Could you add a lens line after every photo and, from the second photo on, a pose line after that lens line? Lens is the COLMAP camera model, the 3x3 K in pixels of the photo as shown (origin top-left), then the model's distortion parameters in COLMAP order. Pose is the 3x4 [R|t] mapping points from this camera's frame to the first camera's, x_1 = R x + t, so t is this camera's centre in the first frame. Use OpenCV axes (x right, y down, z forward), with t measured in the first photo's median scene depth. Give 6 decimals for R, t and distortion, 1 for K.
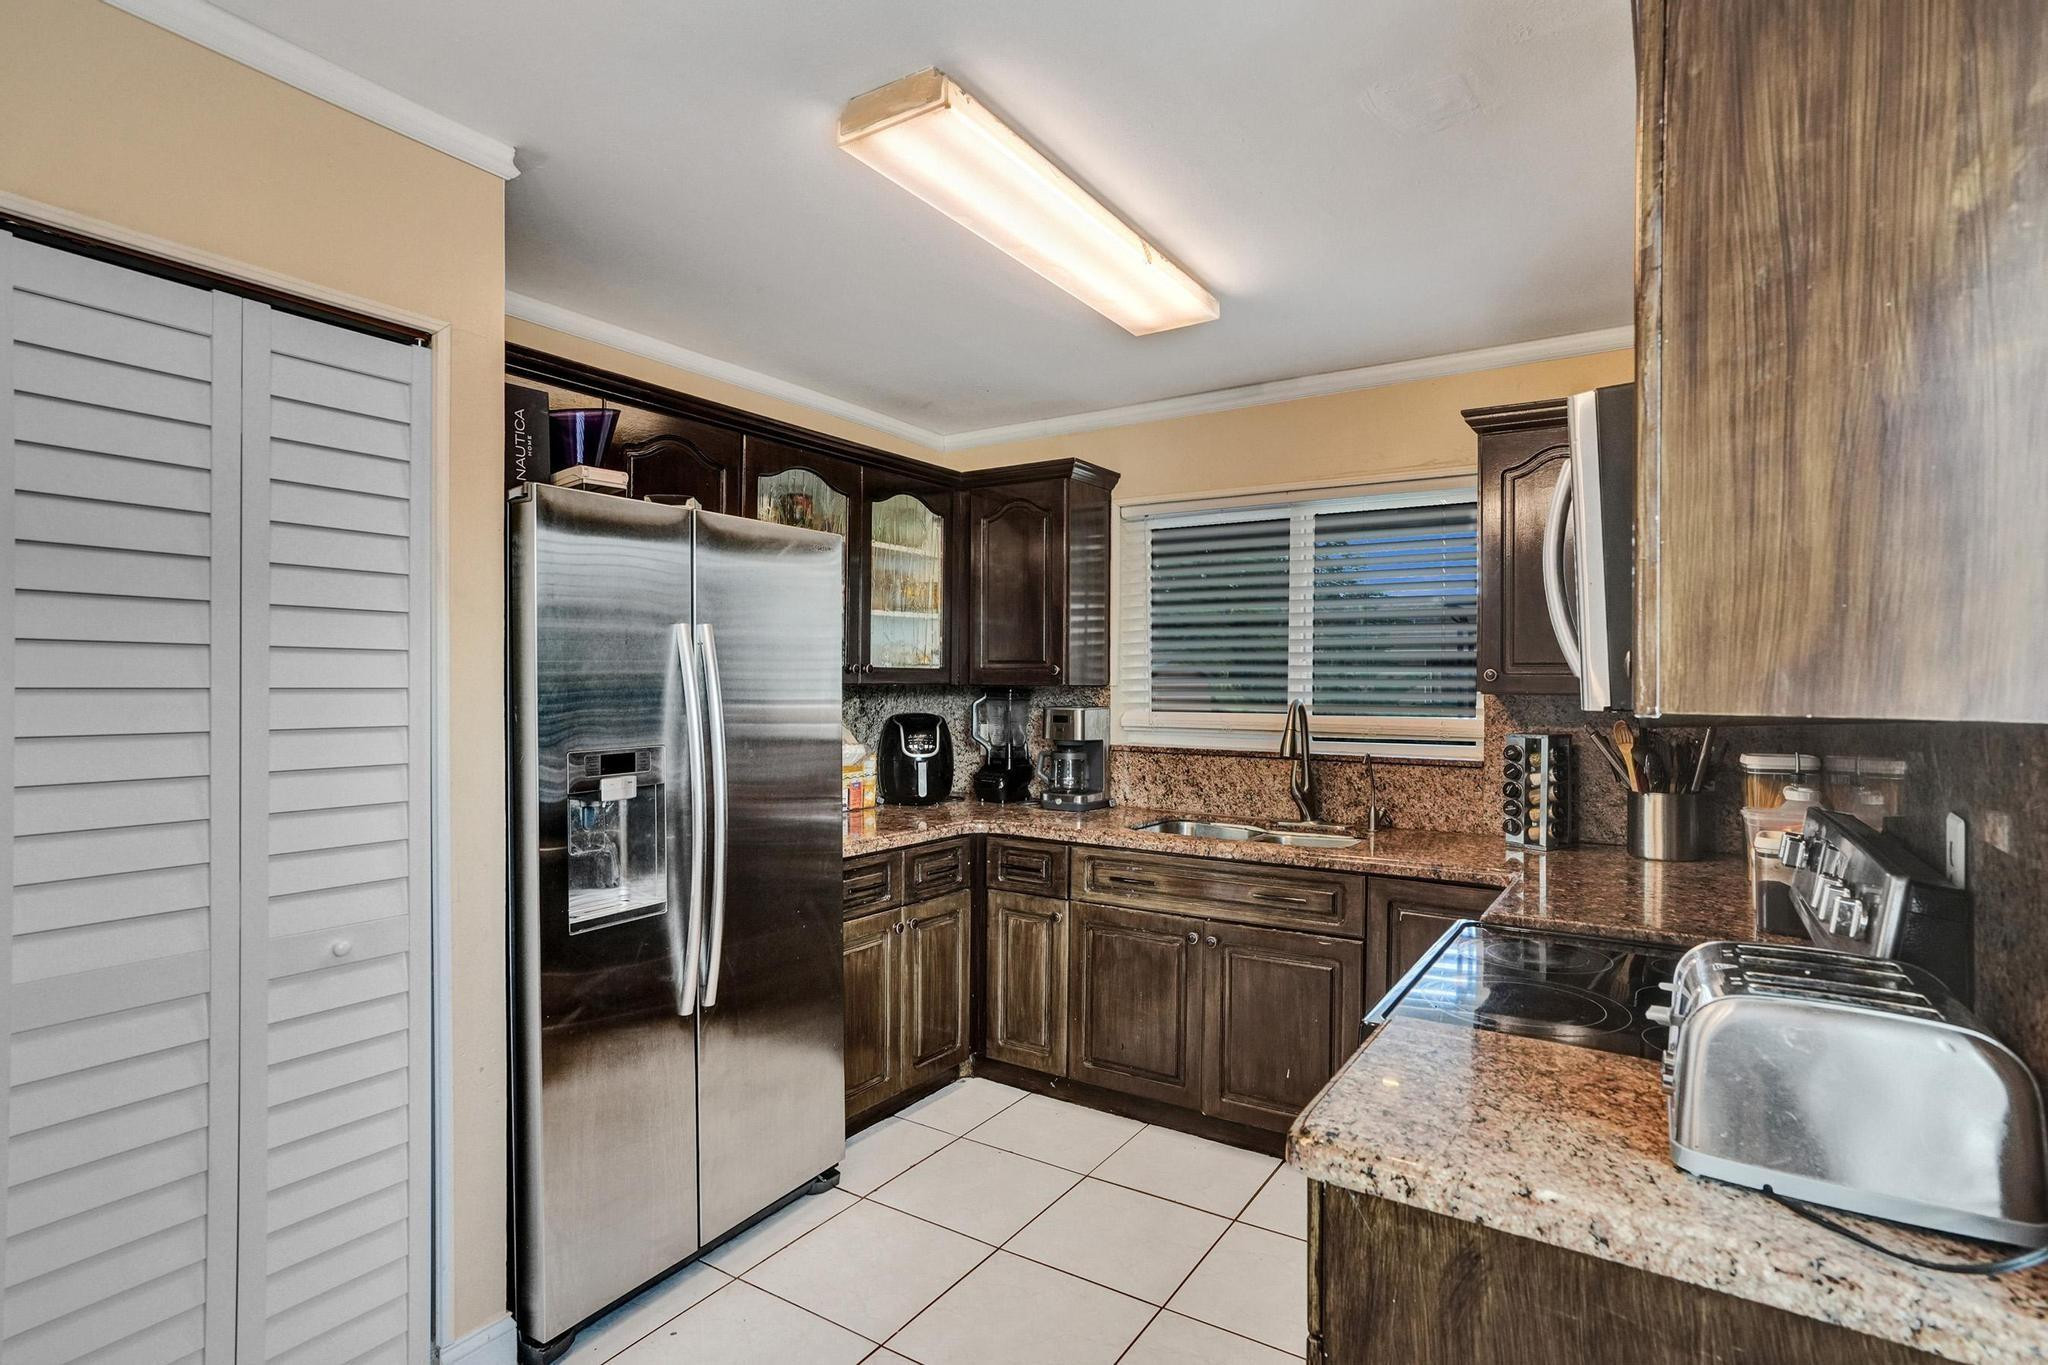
lens RADIAL K [[1011.2, 0, 1017.6], [0, 1011.2, 690.8], [0, 0, 1]] dist [-0.049412, 0.016429]
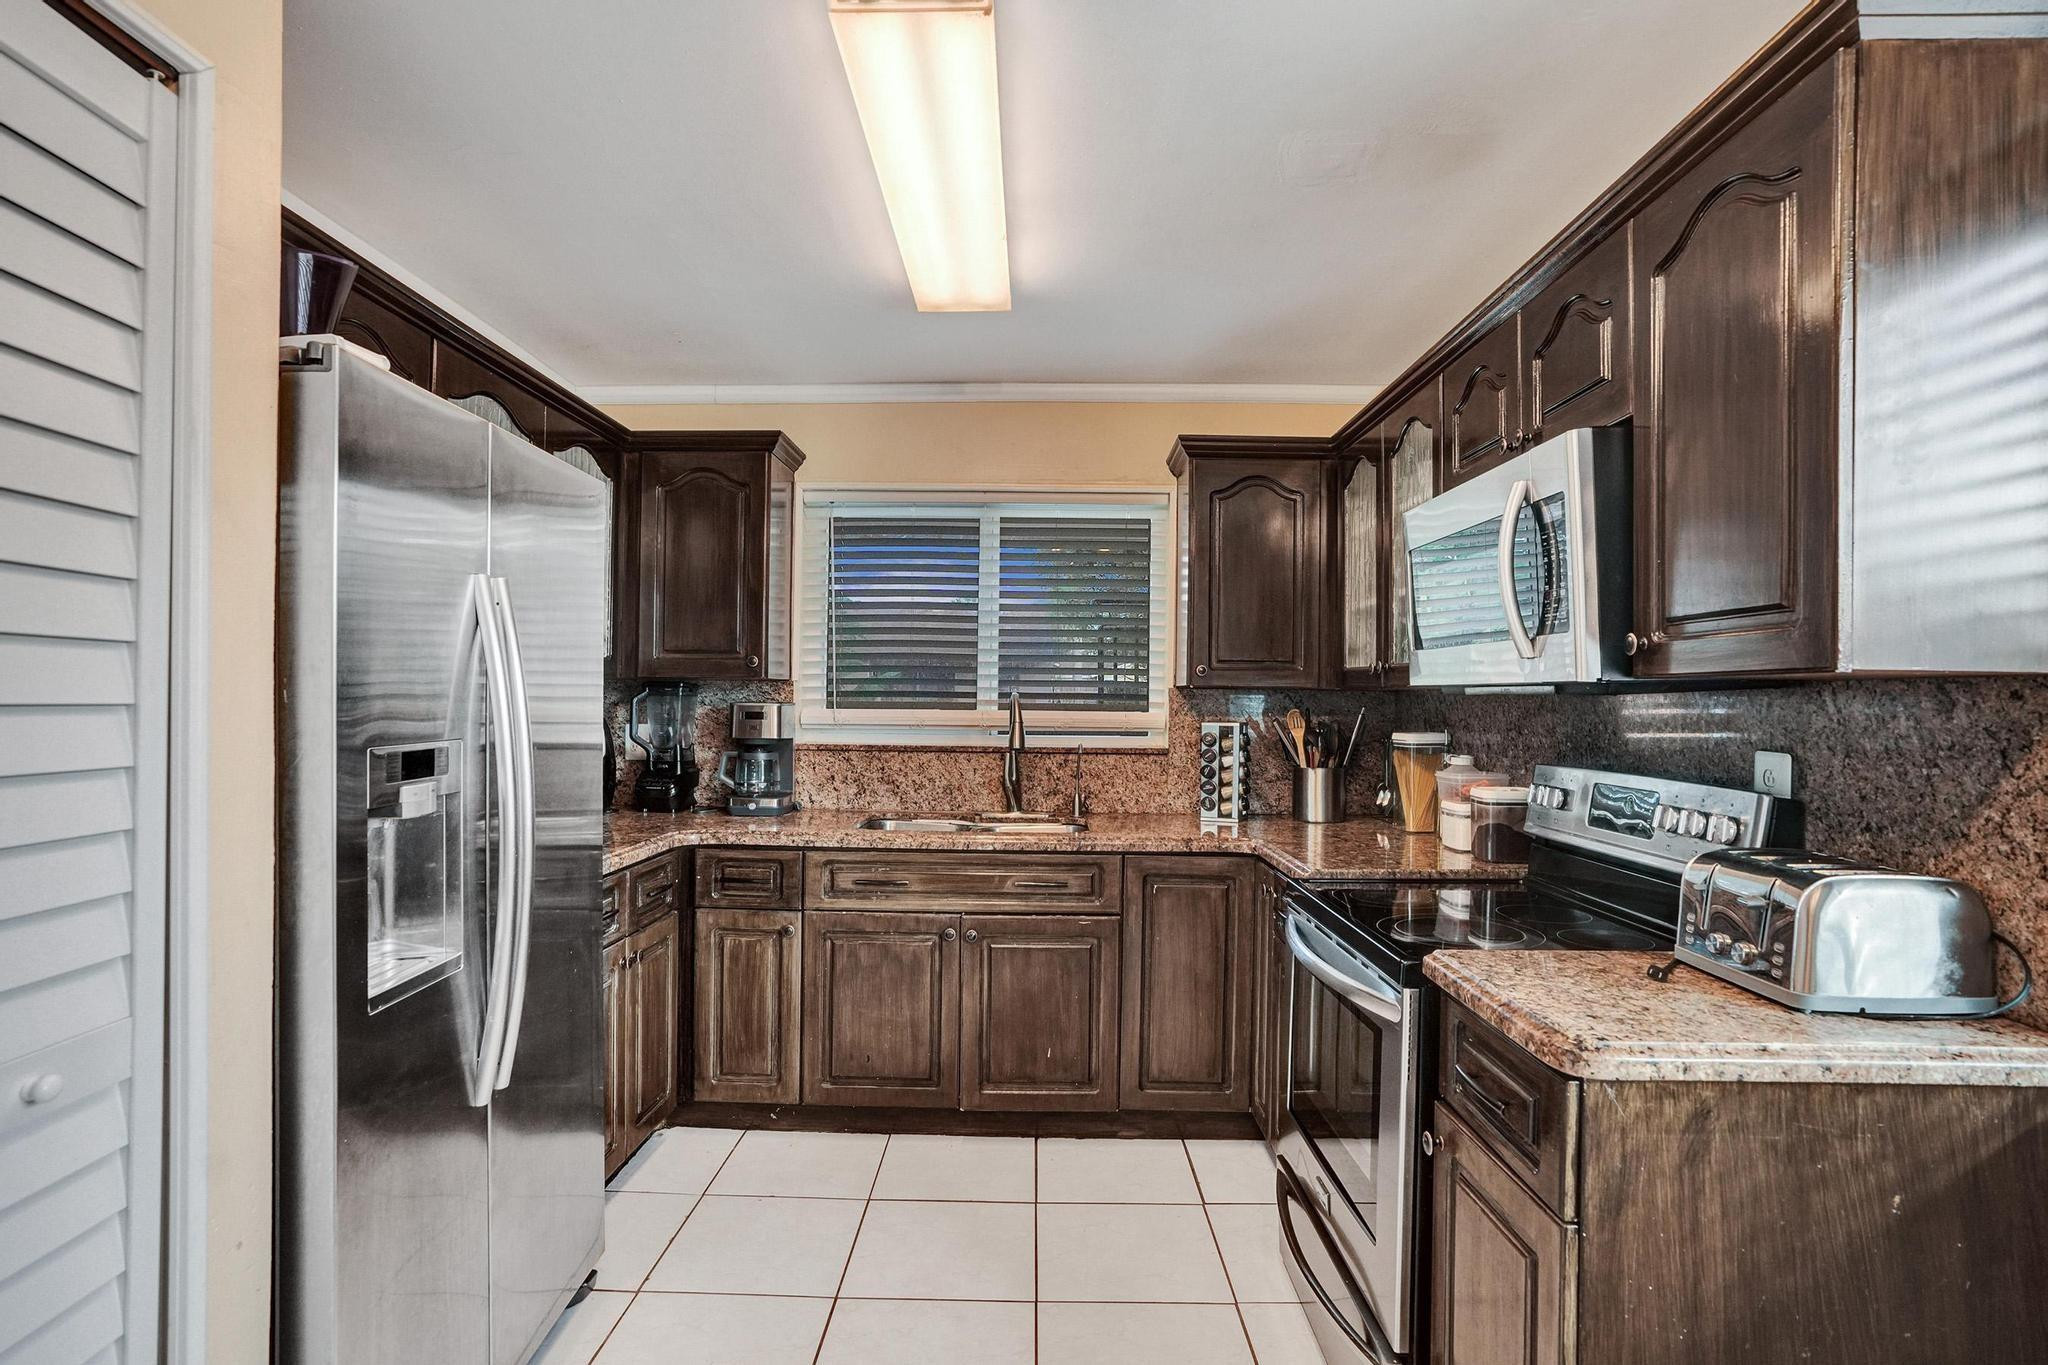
lens RADIAL K [[1011.2, 0, 1017.2], [0, 1011.2, 703.2], [0, 0, 1]] dist [-0.049412, 0.016429]
pose [[0.848585, 0.000514, 0.529060, -0.282976], [-0.001212, 0.999999, 0.000972, 0.018687], [-0.529058, -0.001466, 0.848584, 0.126454]]
